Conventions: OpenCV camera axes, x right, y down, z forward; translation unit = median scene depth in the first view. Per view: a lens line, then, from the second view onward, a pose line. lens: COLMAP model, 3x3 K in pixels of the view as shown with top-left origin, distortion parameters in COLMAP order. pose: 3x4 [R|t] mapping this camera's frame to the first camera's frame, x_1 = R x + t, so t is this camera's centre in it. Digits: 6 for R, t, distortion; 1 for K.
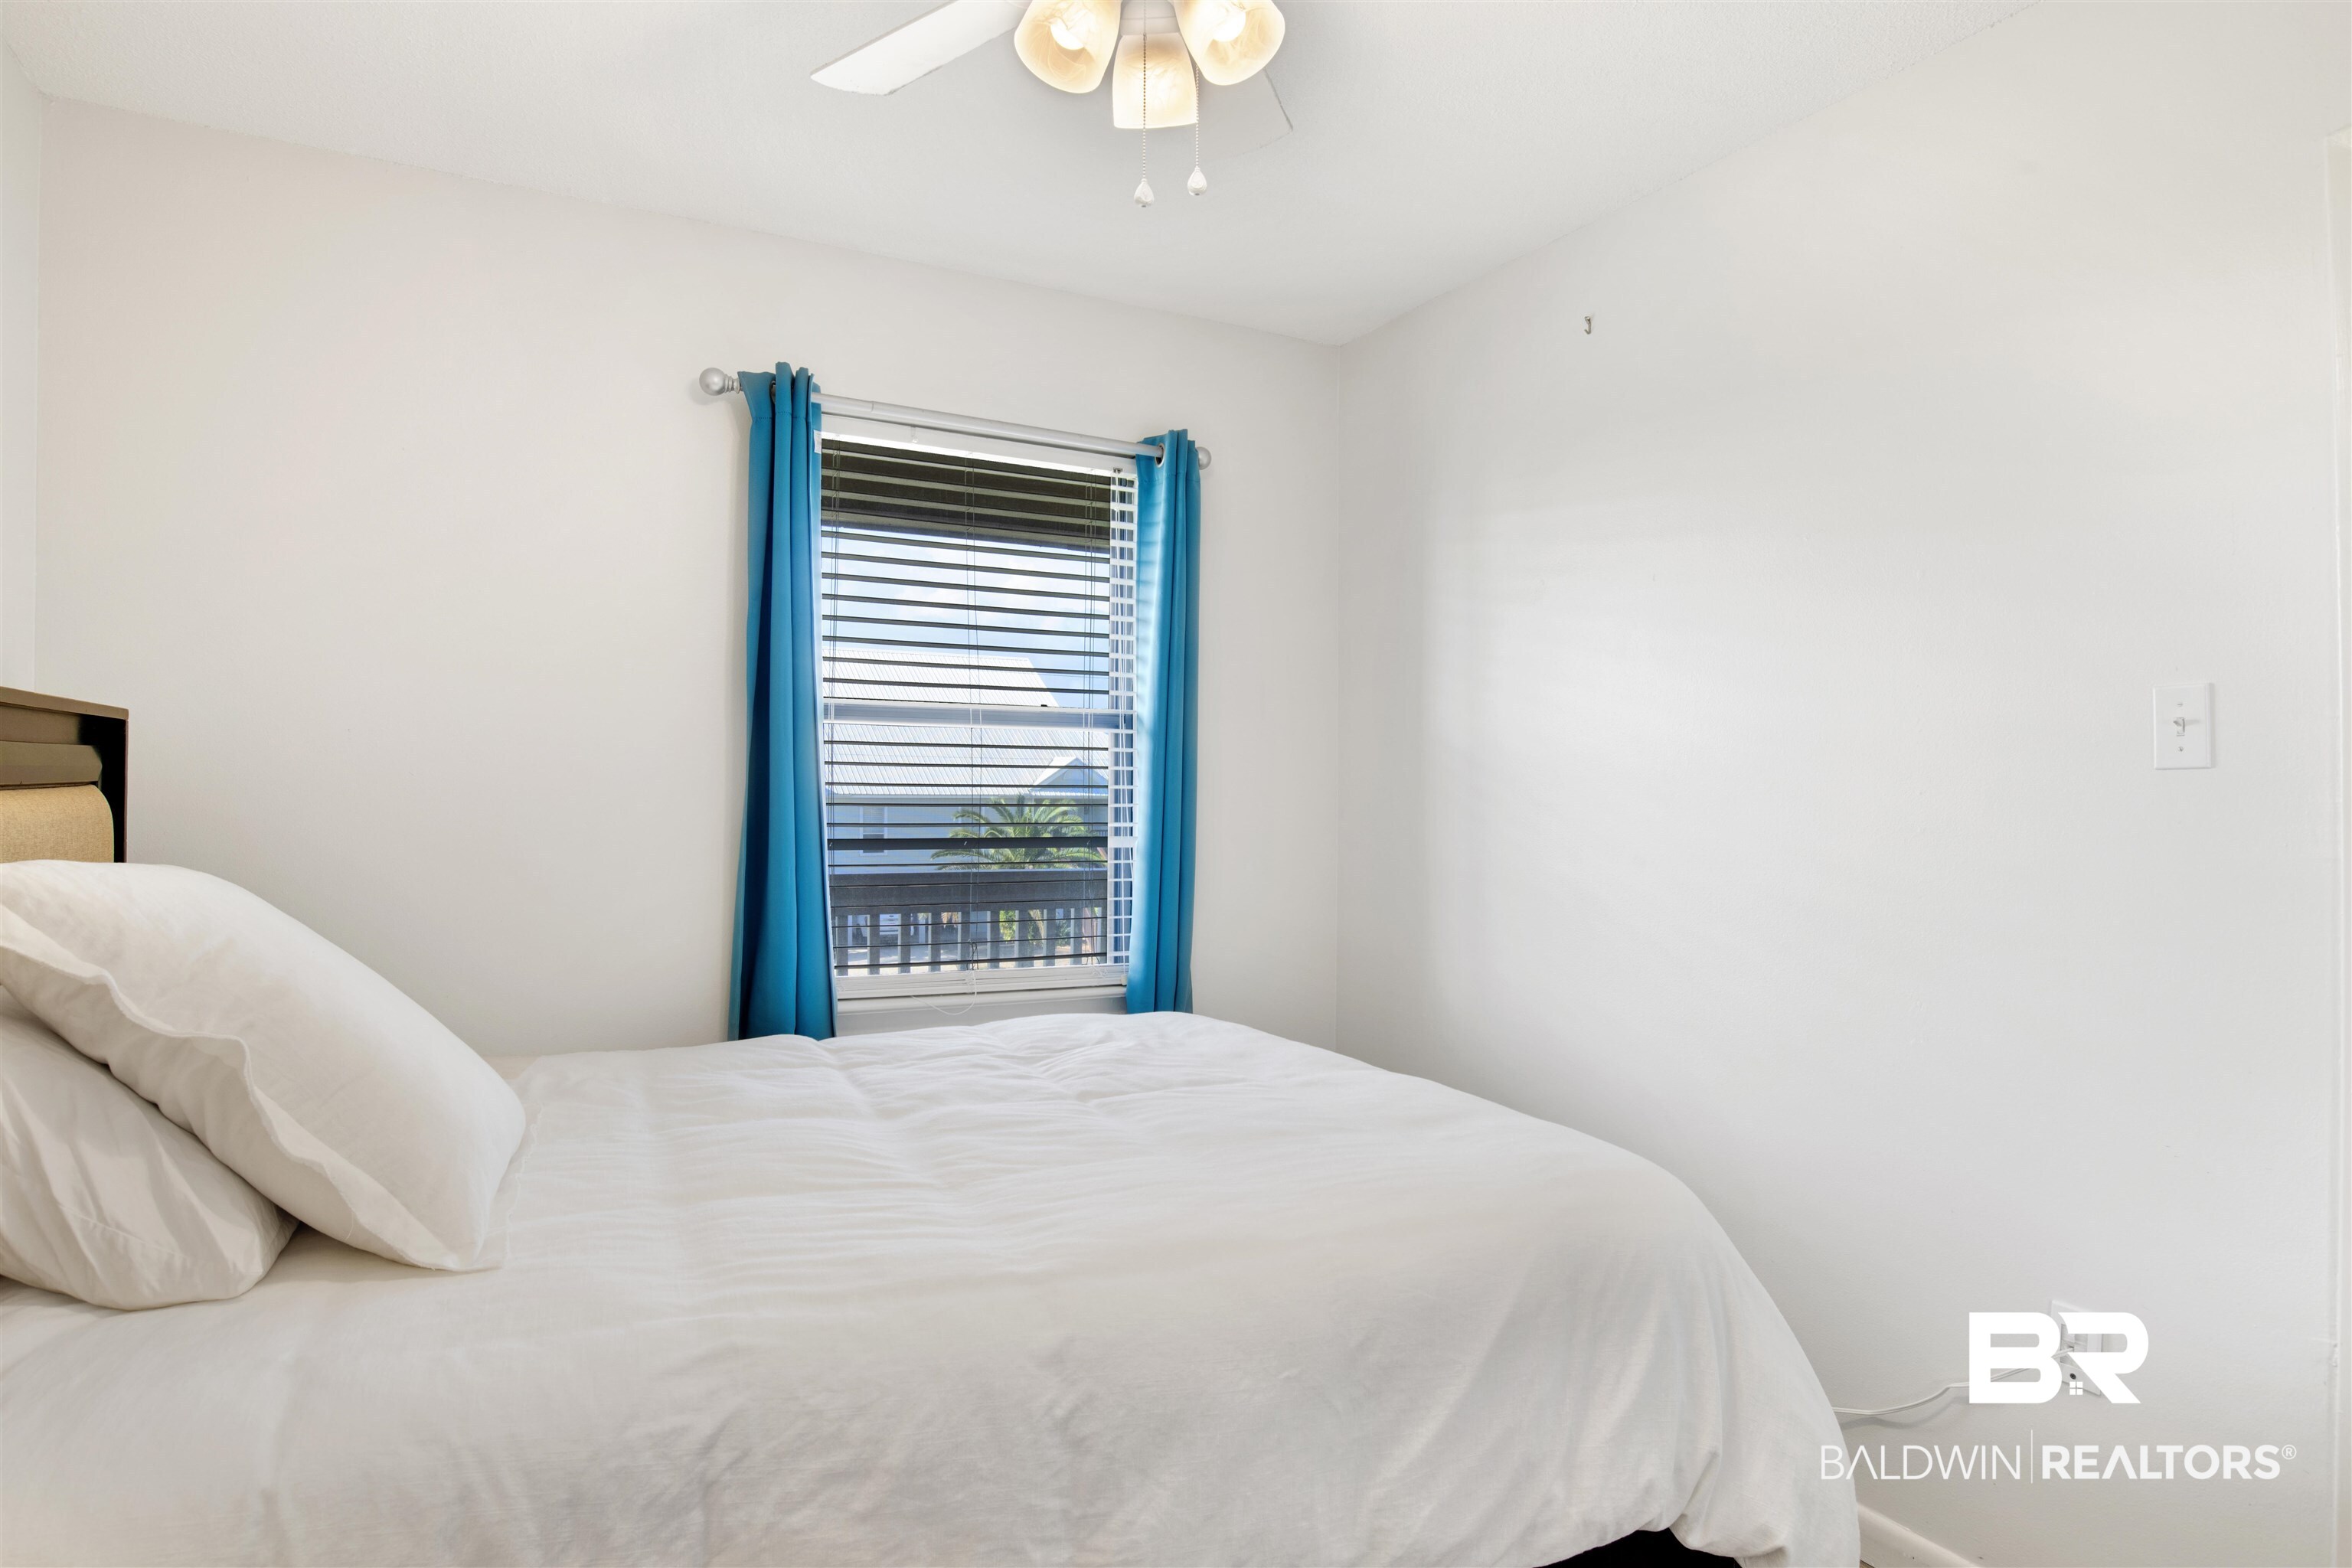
lens RADIAL K [[1350.3, 0, 1176.0], [0, 1350.3, 784.0], [0, 0, 1]] dist [-0.049636, -0.000718]
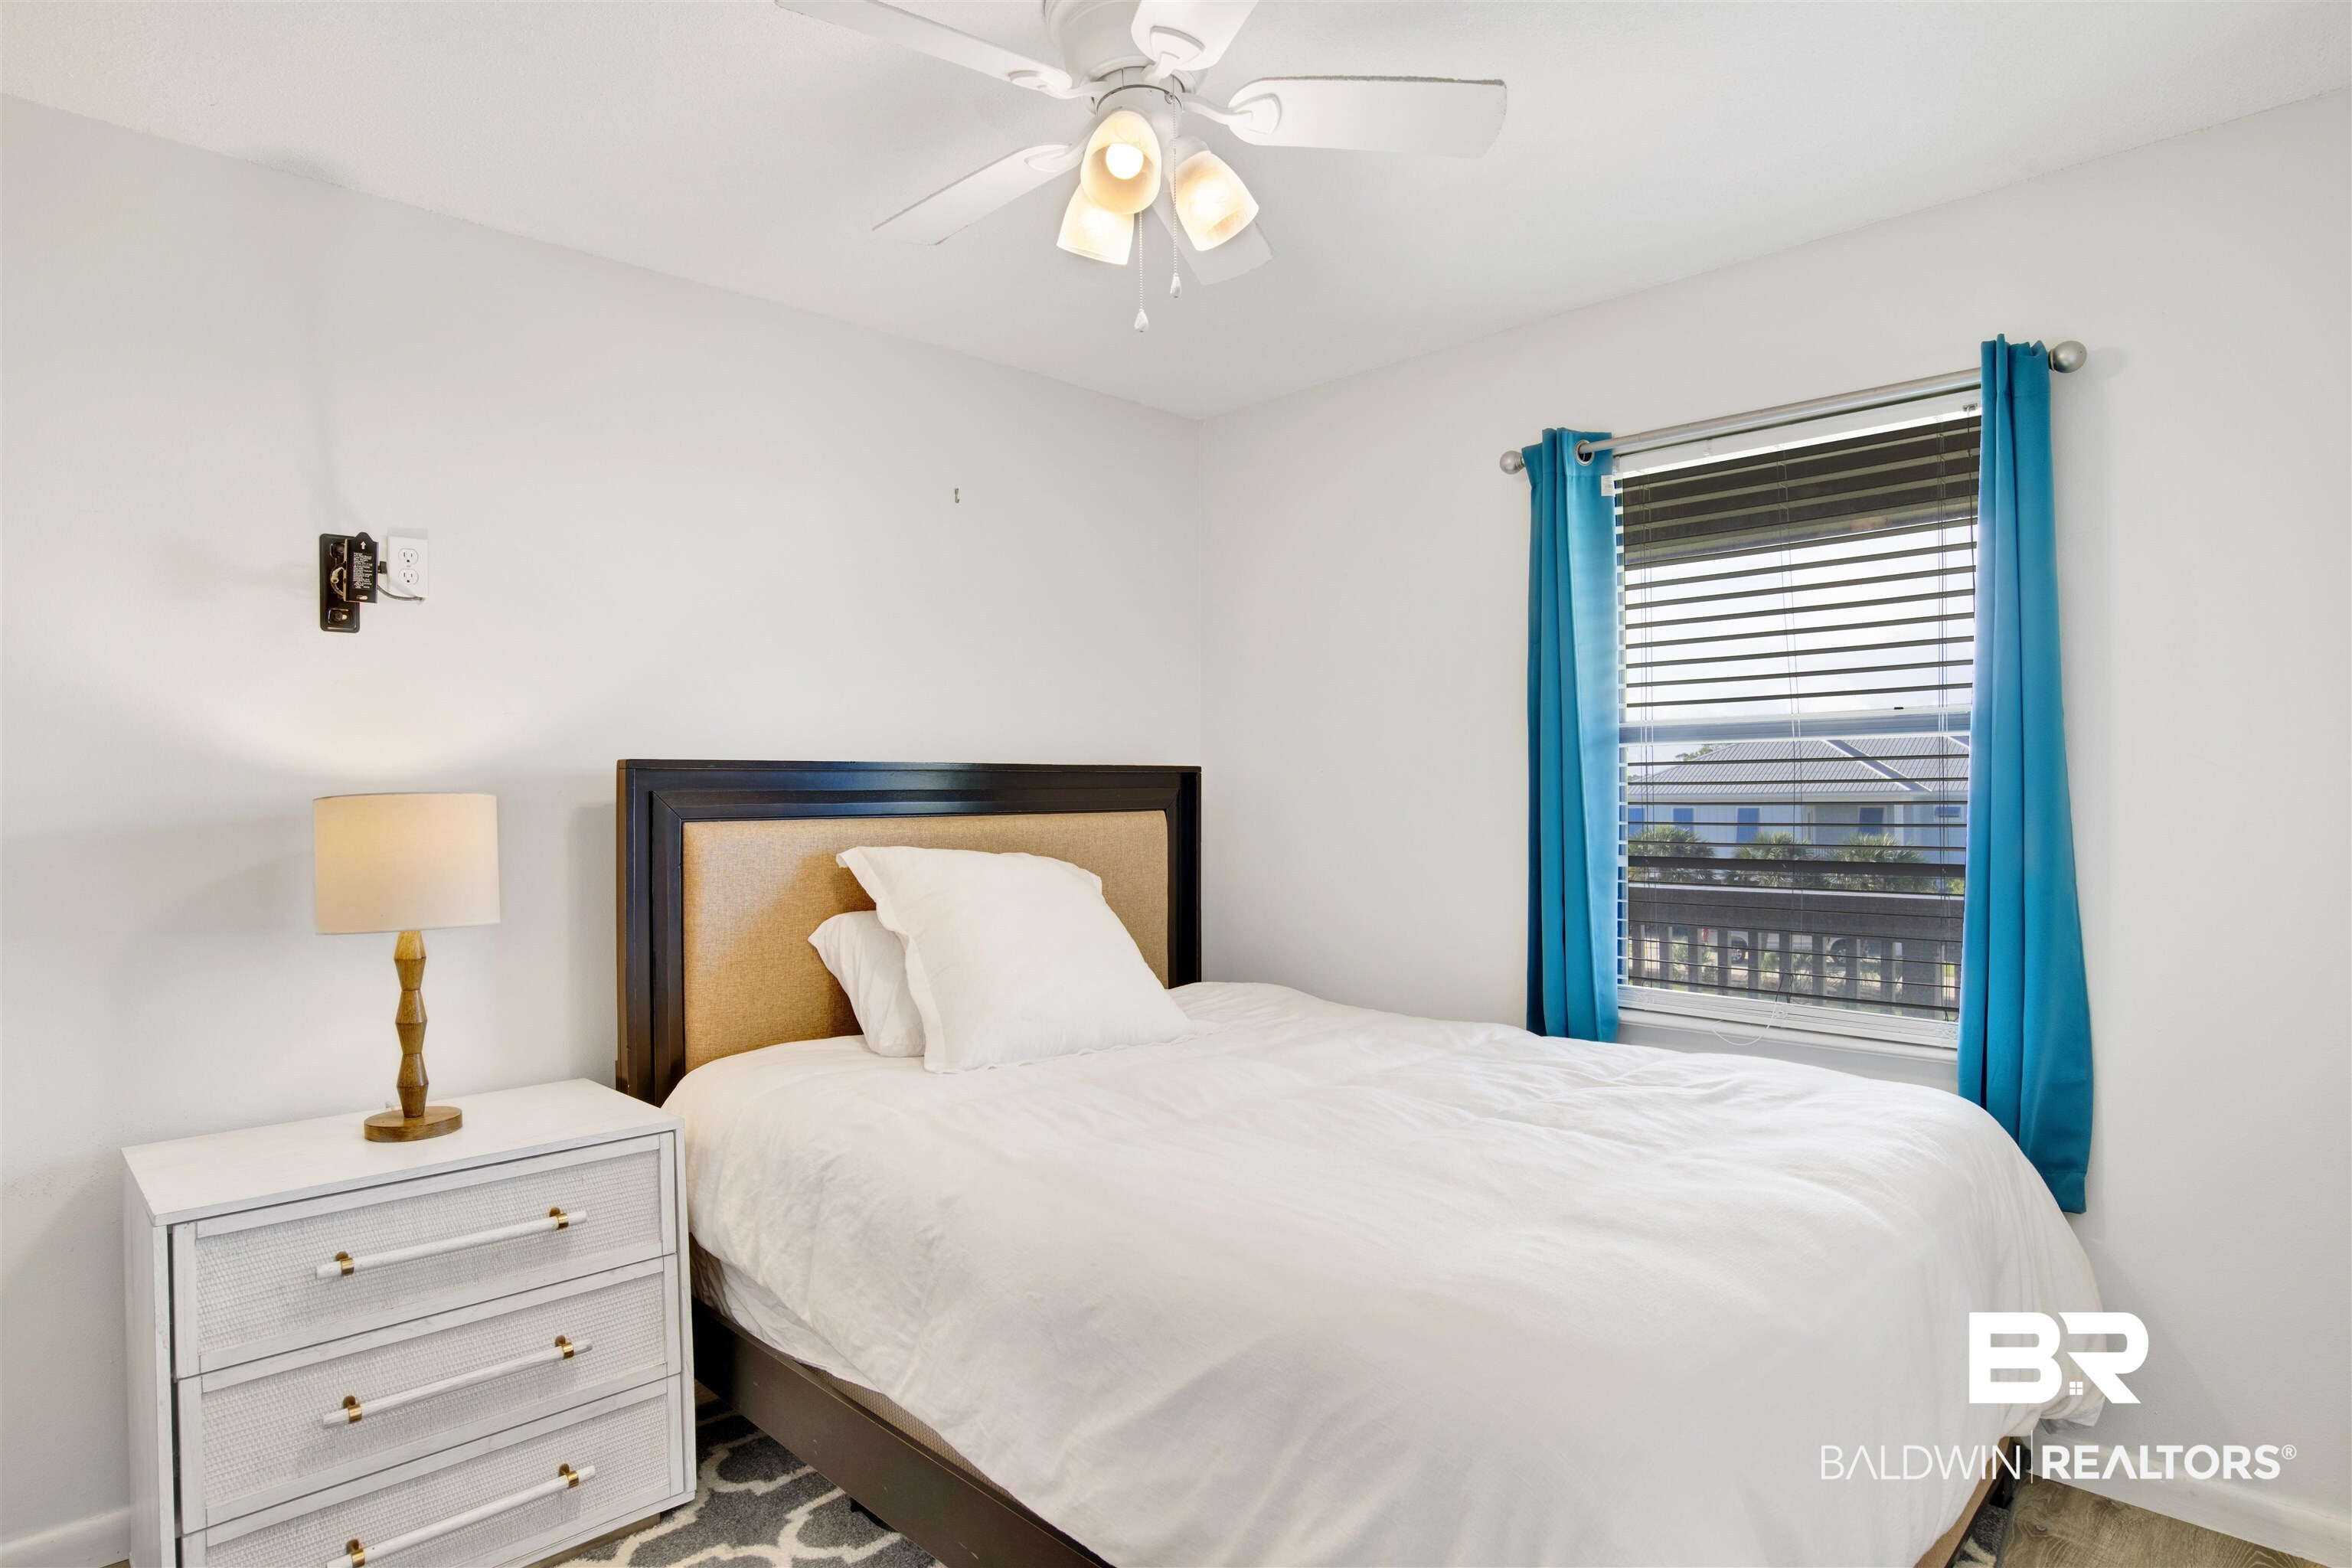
lens RADIAL K [[1245.0, 0, 1176.0], [0, 1245.0, 784.0], [0, 0, 1]] dist [-0.069432, 0.021534]
pose [[0.277213, -0.023863, -0.960512, 0.609061], [0.009230, 0.999712, -0.022173, 0.002983], [0.960764, -0.002719, 0.277353, 0.415006]]
